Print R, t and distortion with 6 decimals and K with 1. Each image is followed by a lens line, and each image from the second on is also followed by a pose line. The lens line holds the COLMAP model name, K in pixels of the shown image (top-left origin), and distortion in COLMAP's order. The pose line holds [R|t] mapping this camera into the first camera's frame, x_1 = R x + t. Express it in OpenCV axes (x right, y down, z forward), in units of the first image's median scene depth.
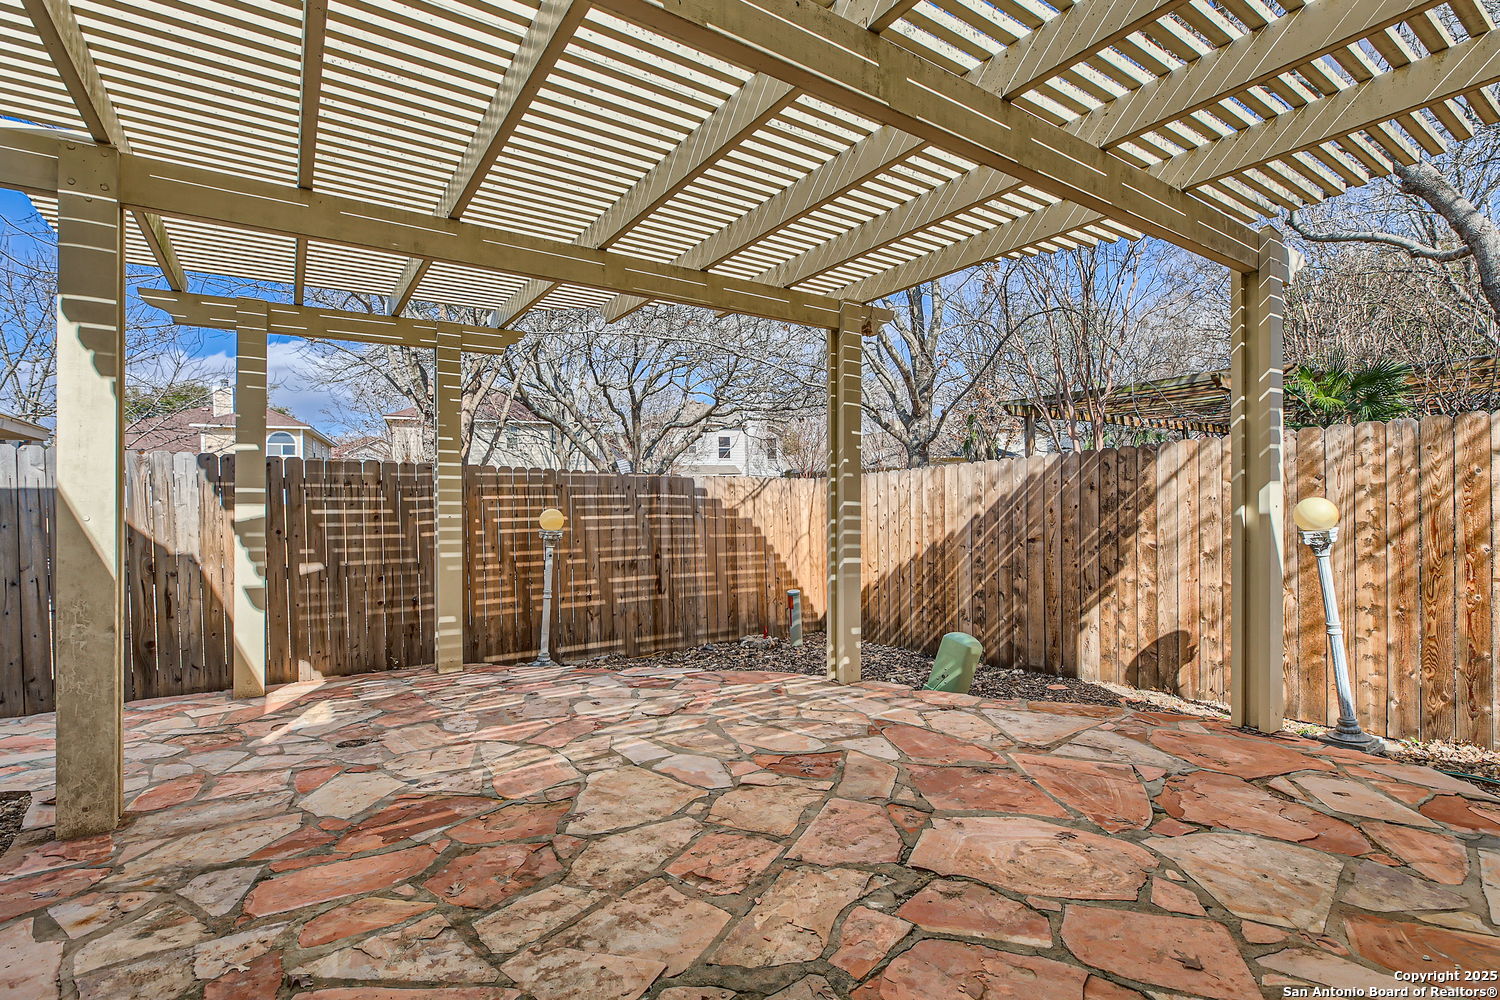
lens RADIAL K [[685.3, 0, 752.1], [0, 685.3, 502.2], [0, 0, 1]] dist [-0.004078, 0.001698]
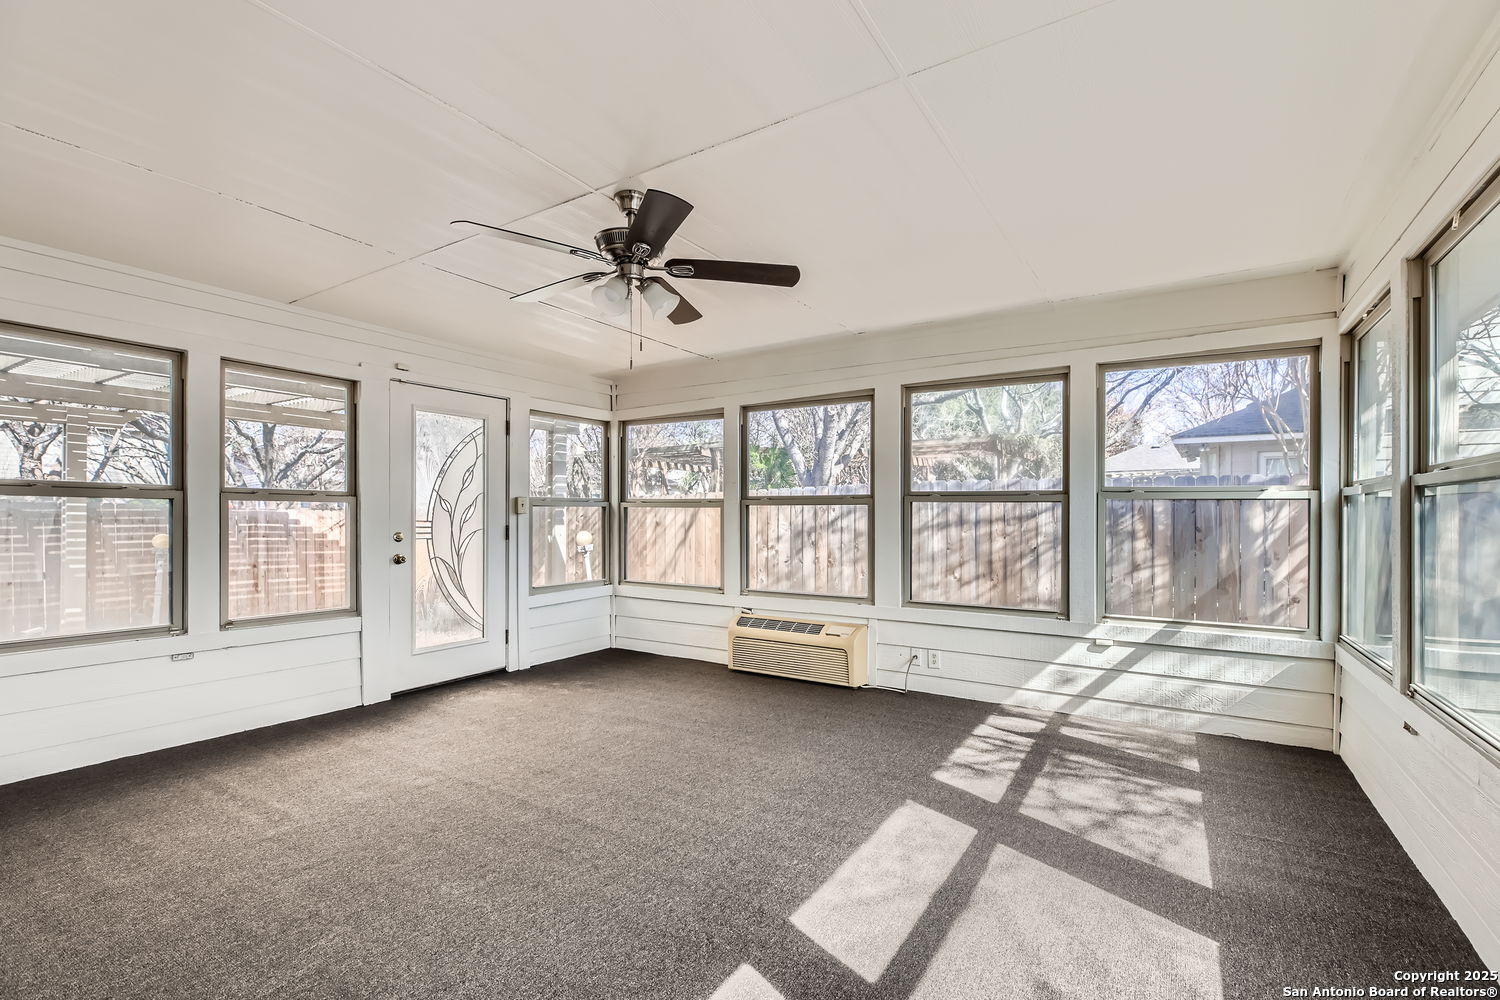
lens RADIAL K [[685.3, 0, 729.4], [0, 685.3, 518.0], [0, 0, 1]] dist [-0.004078, 0.001698]
pose [[0.919835, 0.010831, 0.392155, 0.208763], [-0.009347, 0.999940, -0.005694, -0.024116], [-0.392194, 0.001573, 0.919881, -0.691960]]
